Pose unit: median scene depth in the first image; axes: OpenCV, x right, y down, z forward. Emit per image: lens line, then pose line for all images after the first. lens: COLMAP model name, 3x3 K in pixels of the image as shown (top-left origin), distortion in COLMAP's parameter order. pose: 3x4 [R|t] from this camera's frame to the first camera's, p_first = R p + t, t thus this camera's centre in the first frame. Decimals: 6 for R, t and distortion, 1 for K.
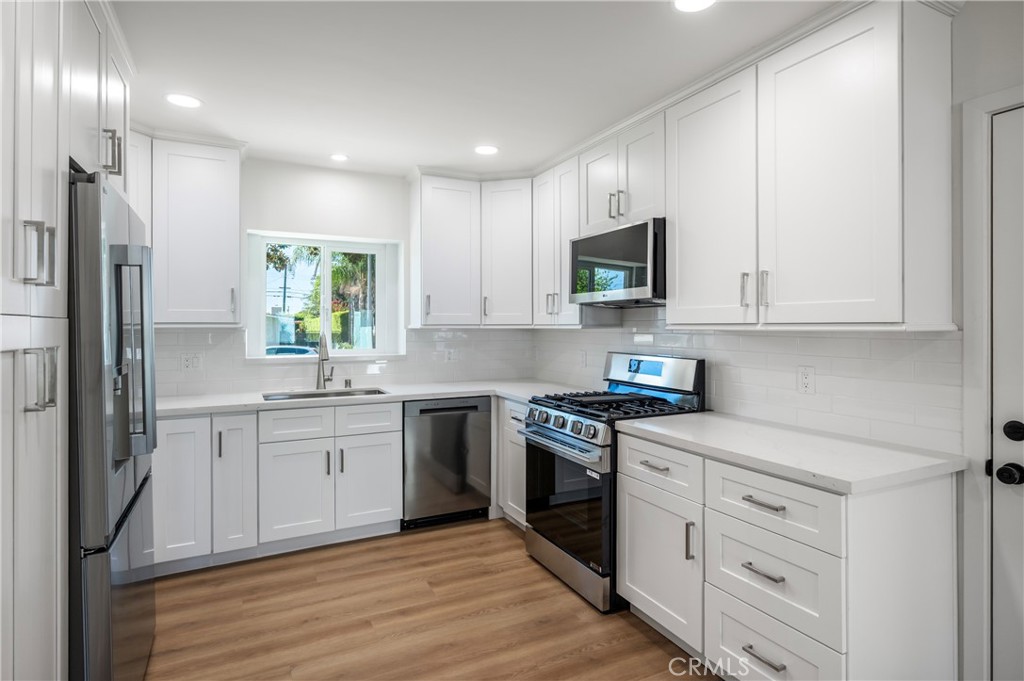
lens RADIAL K [[539.3, 0, 508.3], [0, 539.3, 331.6], [0, 0, 1]] dist [-0.003433, -0.000924]
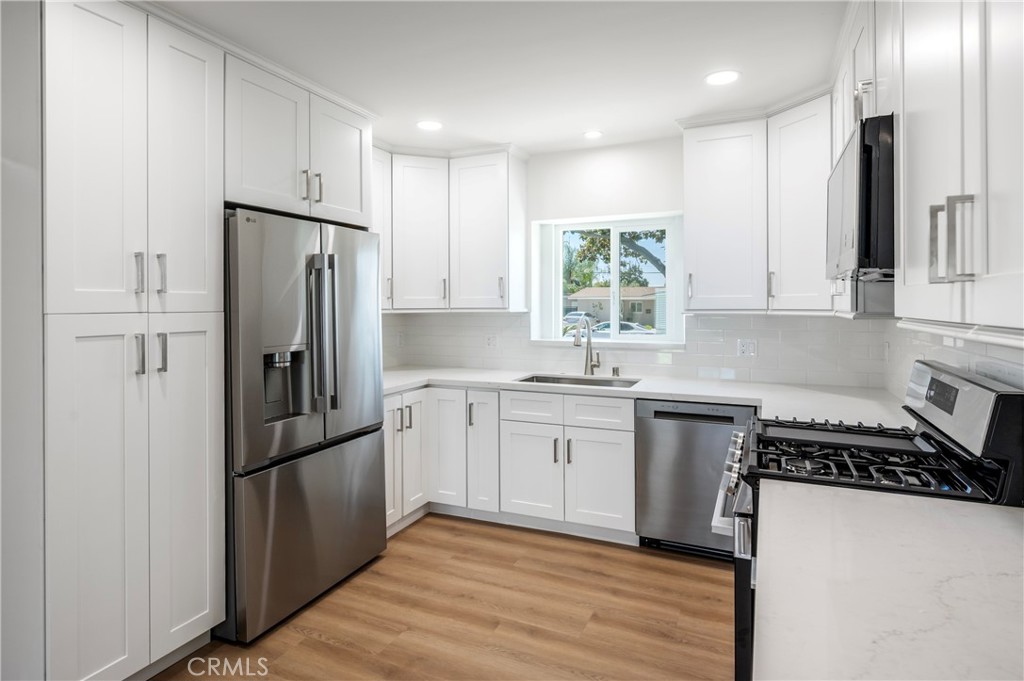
lens RADIAL K [[539.3, 0, 517.5], [0, 539.3, 312.4], [0, 0, 1]] dist [-0.003433, -0.000924]
pose [[0.631744, 0.009339, -0.775121, 0.410767], [-0.004359, 0.999954, 0.008495, -0.018136], [0.775165, -0.001988, 0.631756, 0.348164]]
